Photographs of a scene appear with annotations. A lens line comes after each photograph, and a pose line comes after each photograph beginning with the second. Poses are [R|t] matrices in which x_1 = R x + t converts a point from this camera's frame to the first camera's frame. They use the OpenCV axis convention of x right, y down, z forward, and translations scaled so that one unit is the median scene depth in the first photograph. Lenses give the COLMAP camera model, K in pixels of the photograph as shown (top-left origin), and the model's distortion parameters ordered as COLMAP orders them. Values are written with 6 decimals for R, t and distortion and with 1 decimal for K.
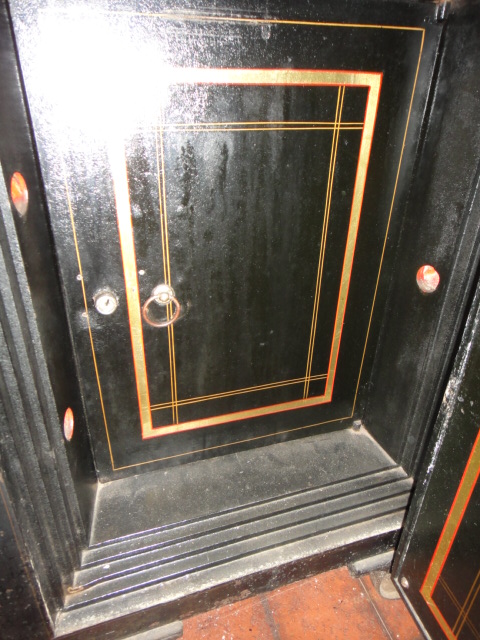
lens RADIAL K [[457.9, 0, 239.0], [0, 457.9, 321.4], [0, 0, 1]] dist [0.004616, -0.006067]
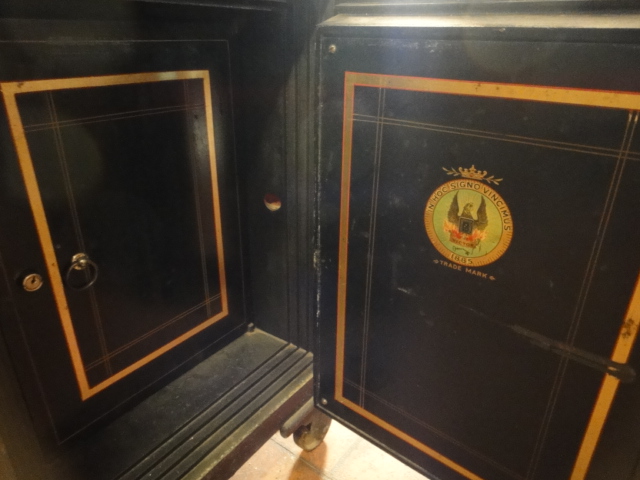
lens RADIAL K [[457.9, 0, 319.7], [0, 457.9, 238.0], [0, 0, 1]] dist [0.004616, -0.006067]
pose [[0.814585, -0.253339, 0.521795, -0.218995], [0.293305, 0.955998, 0.006268, 0.046040], [-0.500423, 0.147939, 0.853048, -0.246308]]
